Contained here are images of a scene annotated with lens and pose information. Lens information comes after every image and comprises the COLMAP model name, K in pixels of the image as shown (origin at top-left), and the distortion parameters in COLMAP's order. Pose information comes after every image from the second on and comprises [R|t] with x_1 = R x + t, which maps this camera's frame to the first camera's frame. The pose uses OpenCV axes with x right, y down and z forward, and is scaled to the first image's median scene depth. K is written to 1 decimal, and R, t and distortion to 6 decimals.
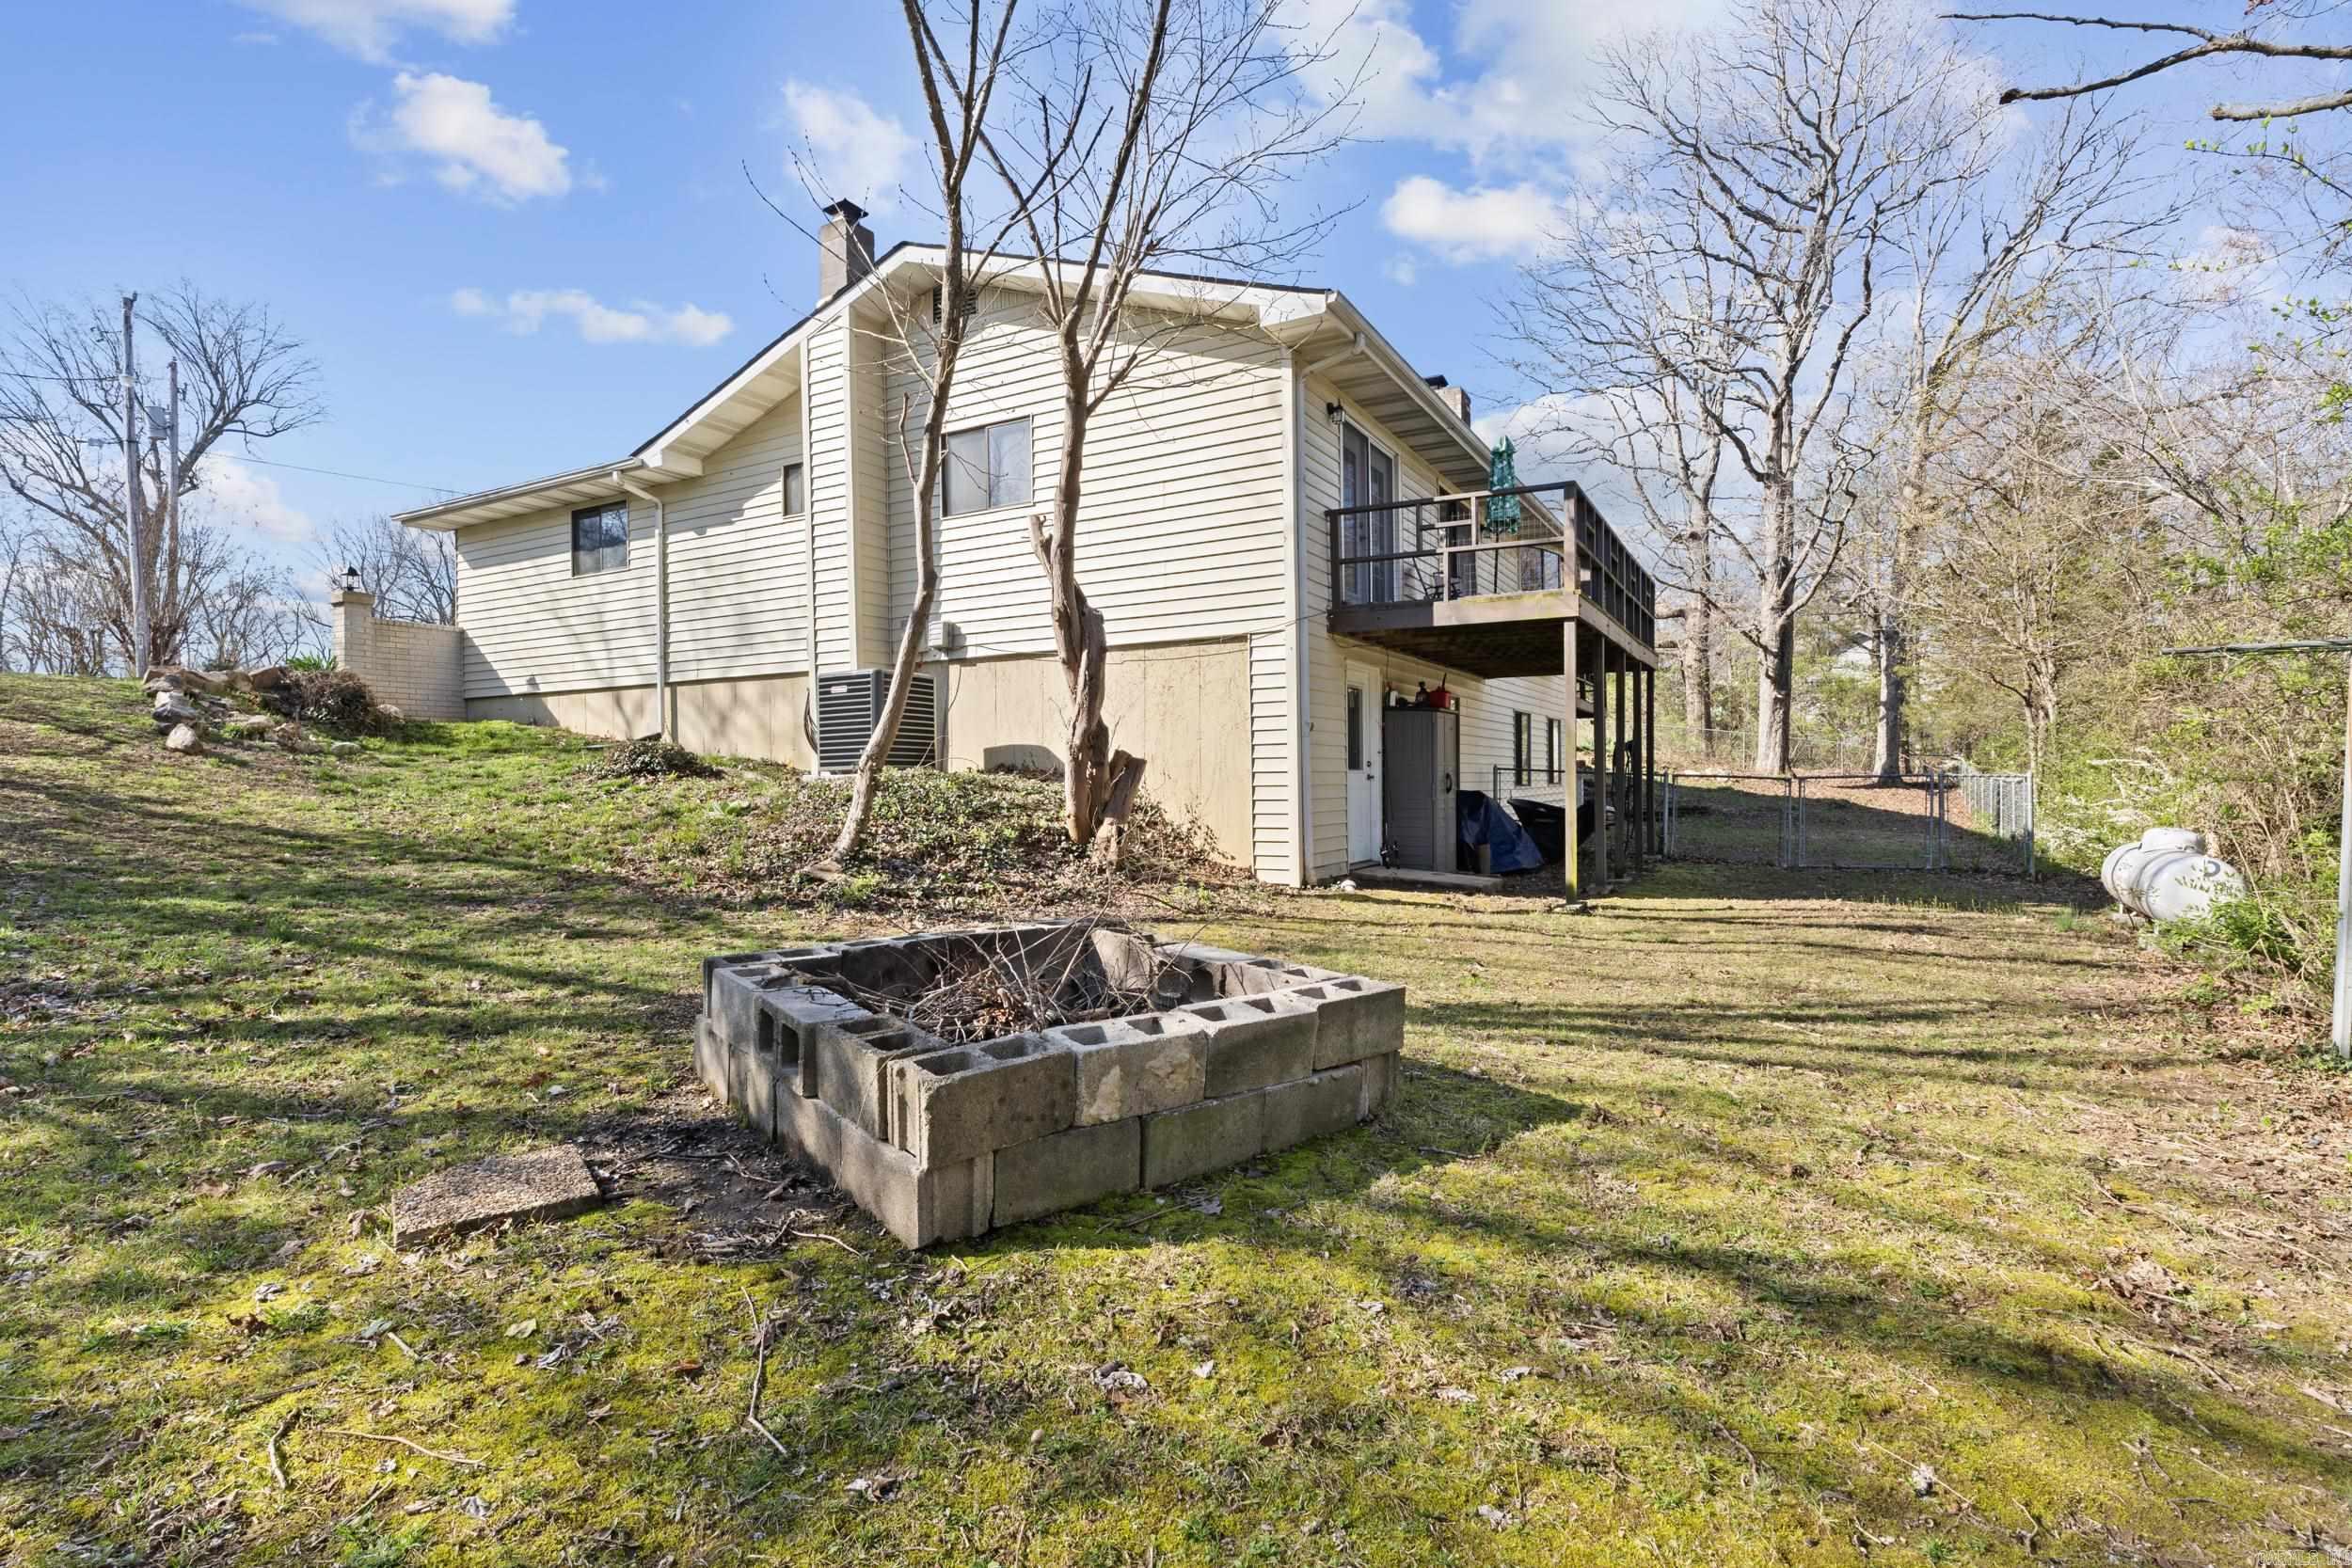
lens RADIAL K [[1129.4, 0, 1176.0], [0, 1129.4, 784.0], [0, 0, 1]] dist [0.002491, -0.000052]
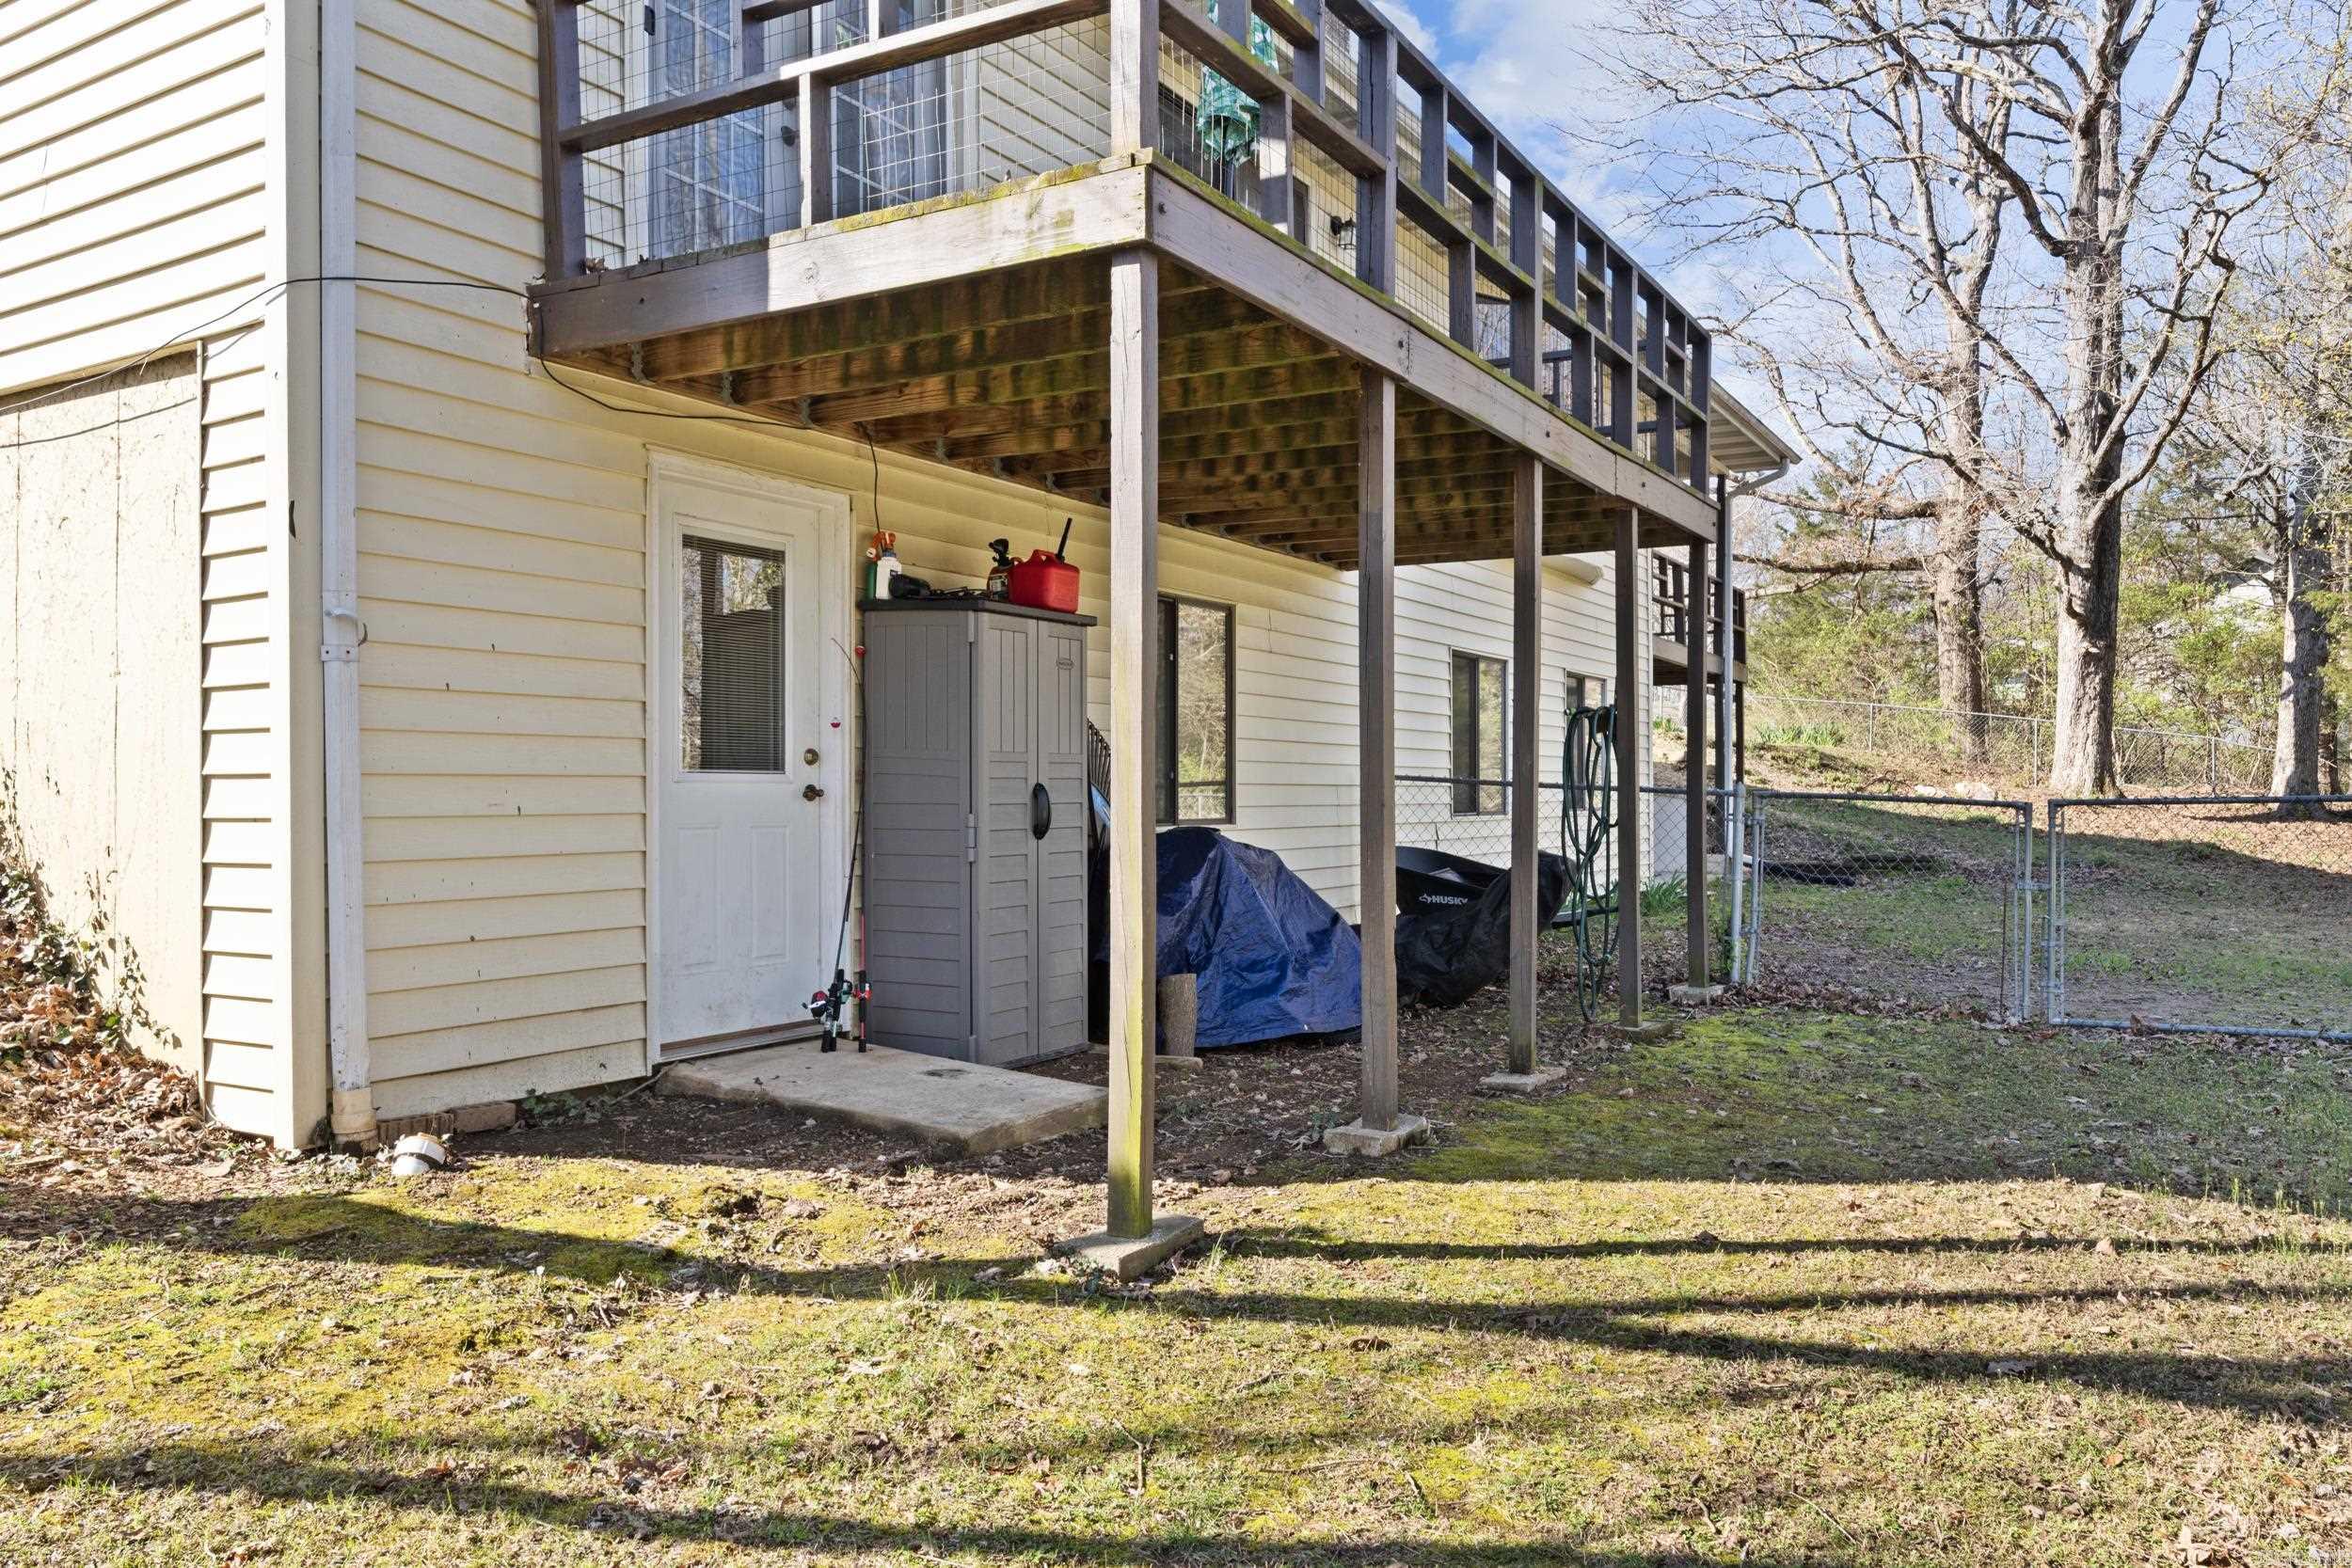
lens RADIAL K [[1717.7, 0, 1176.0], [0, 1717.7, 784.0], [0, 0, 1]] dist [0.001152, 0.002852]
pose [[0.999776, 0.006310, -0.020180, 0.110990], [-0.006540, 0.999914, -0.011354, -0.001300], [0.020106, 0.011484, 0.999732, 0.167841]]
